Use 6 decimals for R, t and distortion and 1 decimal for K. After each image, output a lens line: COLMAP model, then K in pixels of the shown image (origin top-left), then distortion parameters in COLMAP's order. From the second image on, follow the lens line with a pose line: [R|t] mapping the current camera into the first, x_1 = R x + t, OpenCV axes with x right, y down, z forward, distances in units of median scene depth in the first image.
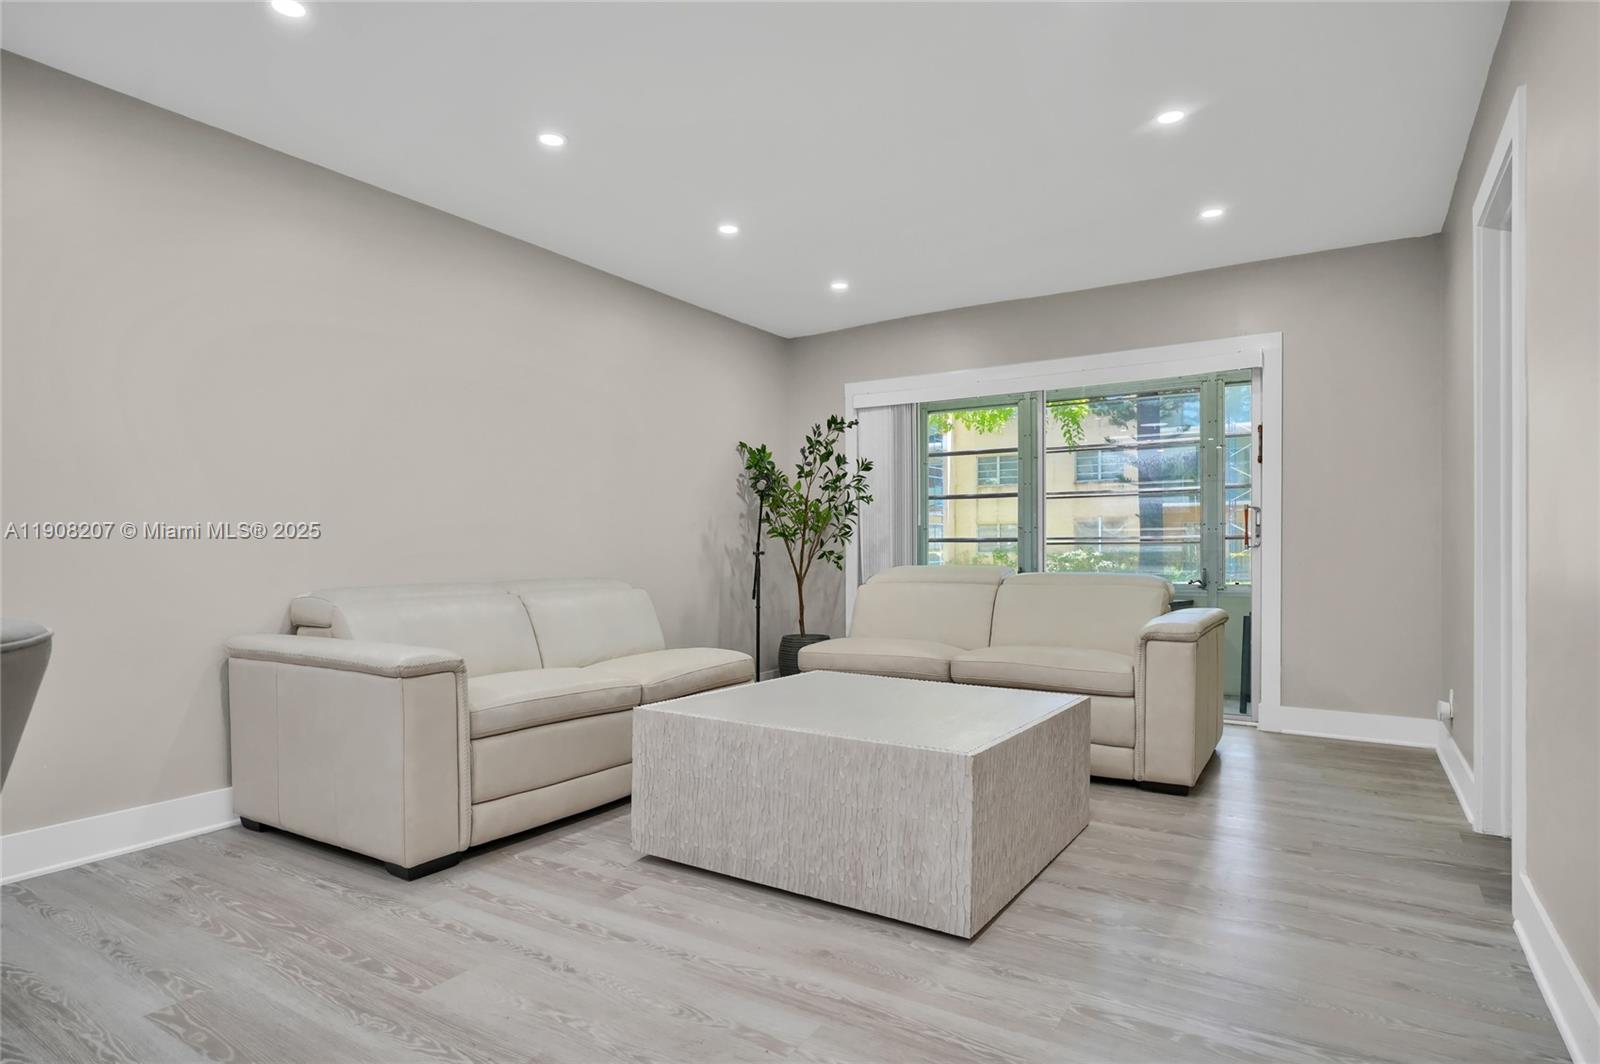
lens RADIAL K [[877.1, 0, 790.3], [0, 877.1, 560.7], [0, 0, 1]] dist [-0.000654, 0.000863]
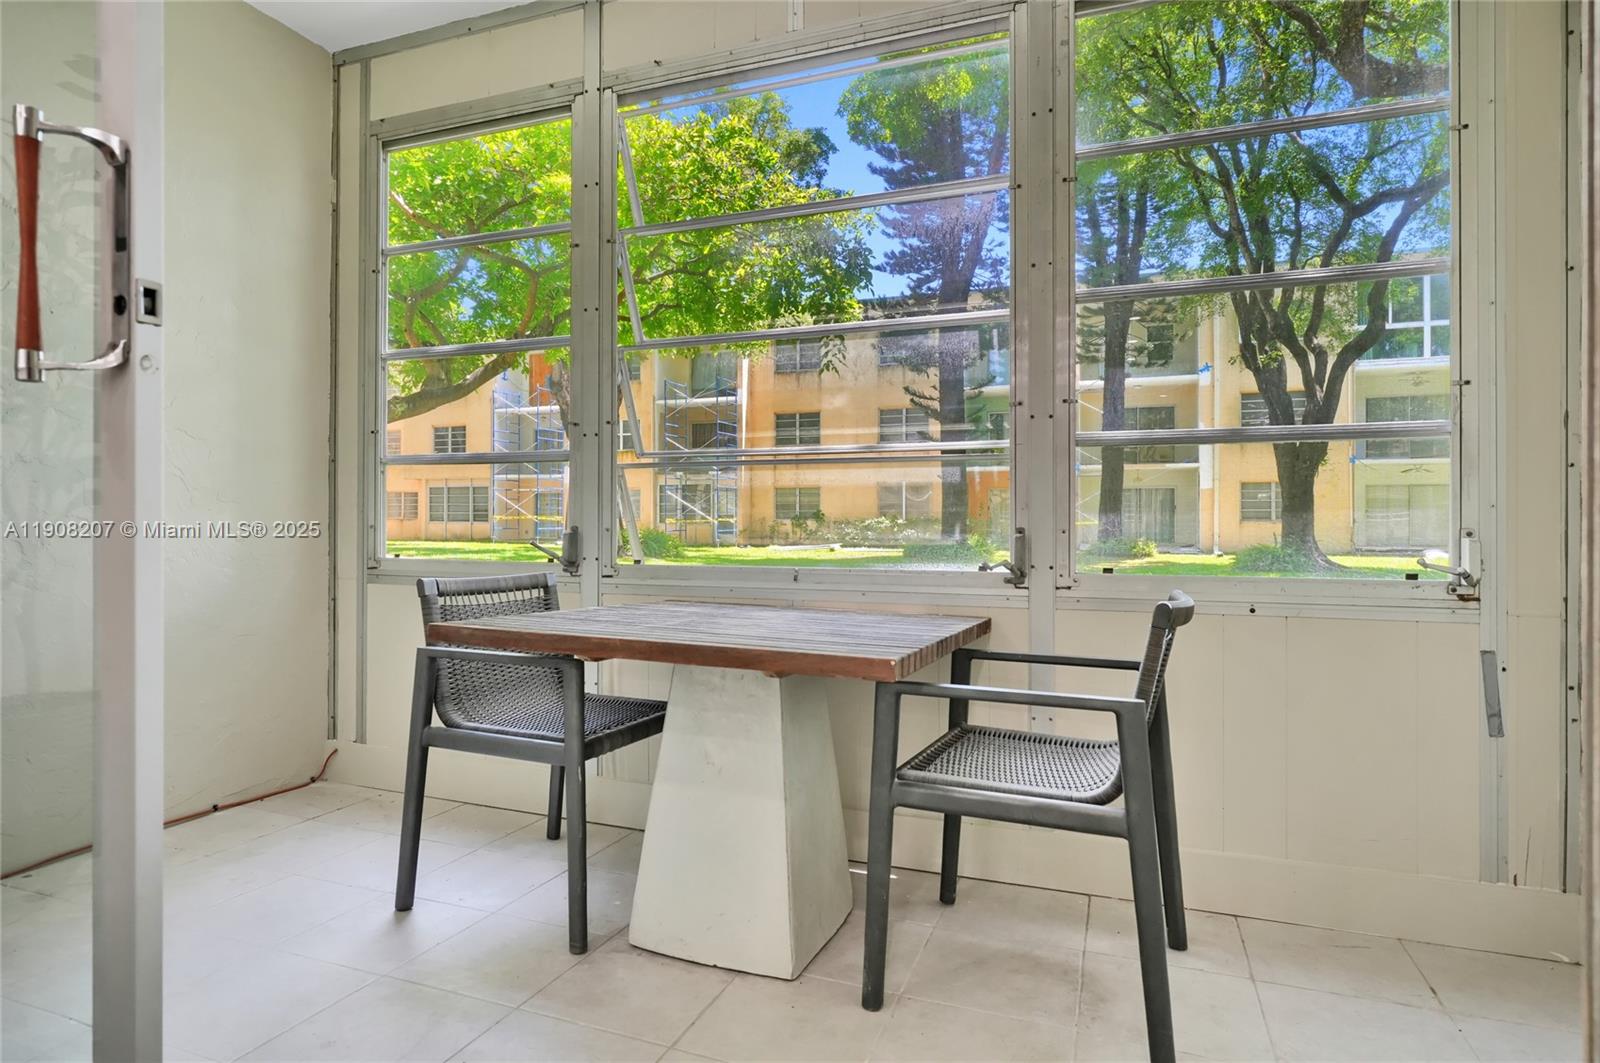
lens RADIAL K [[877.1, 0, 803.3], [0, 877.1, 524.5], [0, 0, 1]] dist [-0.000654, 0.000863]
pose [[0.977787, 0.006349, 0.209507, 0.582089], [-0.004941, 0.999962, -0.007242, 0.019208], [-0.209545, 0.006046, 0.977780, 1.251330]]
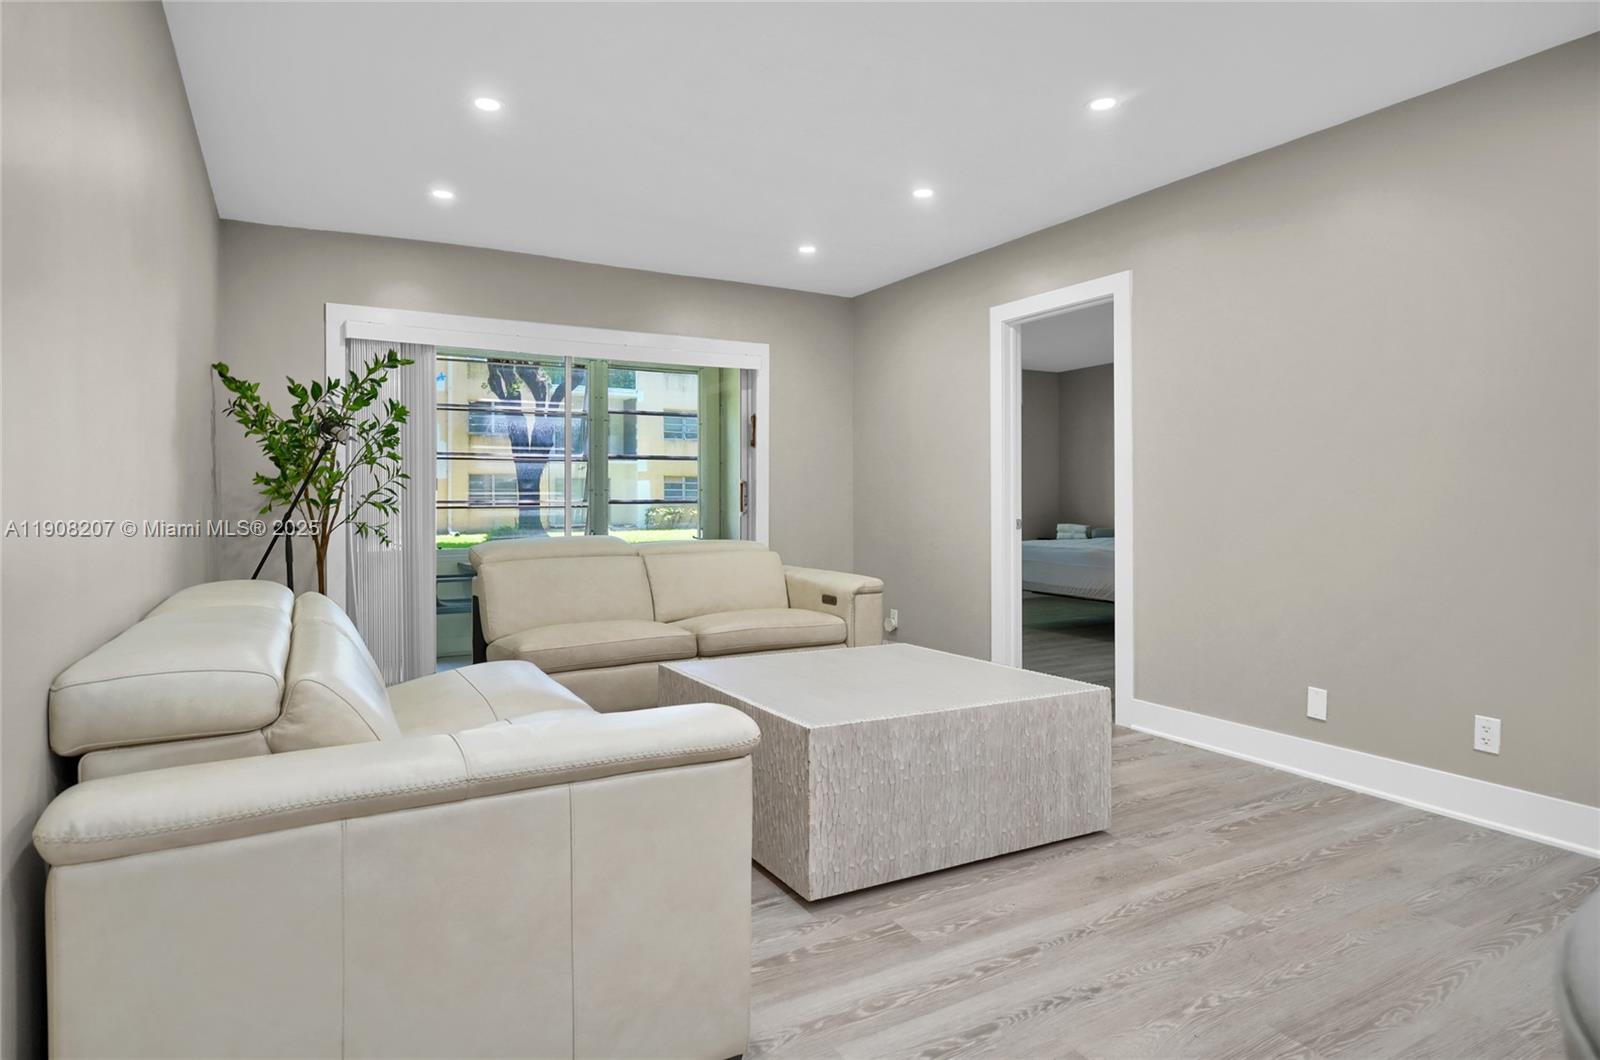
lens RADIAL K [[877.1, 0, 796.3], [0, 877.1, 508.7], [0, 0, 1]] dist [-0.000654, 0.000863]
pose [[0.467080, -0.004927, 0.884201, -0.723835], [0.009607, 0.999954, 0.000497, -0.032226], [-0.884163, 0.008262, 0.467106, 0.492282]]
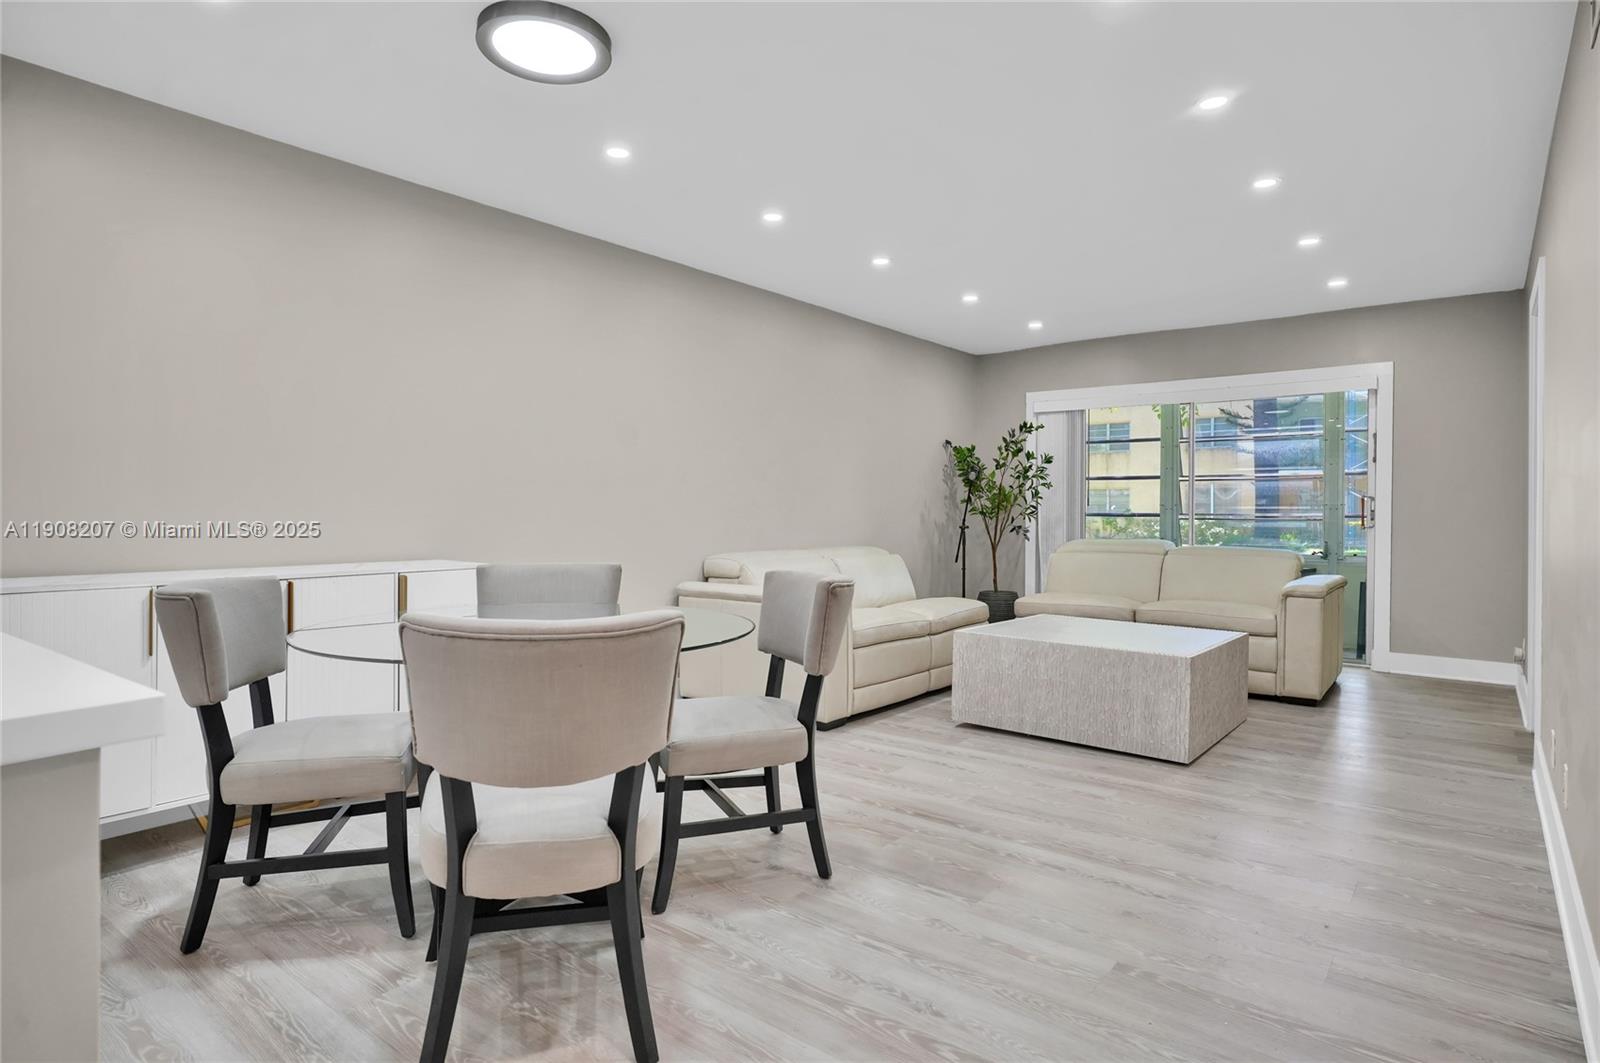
lens RADIAL K [[877.1, 0, 792.2], [0, 877.1, 518.5], [0, 0, 1]] dist [-0.000654, 0.000863]
pose [[0.994914, 0.009189, -0.100312, -0.247221], [-0.009536, 0.999950, -0.002983, -0.023633], [0.100280, 0.003925, 0.994952, -0.490691]]
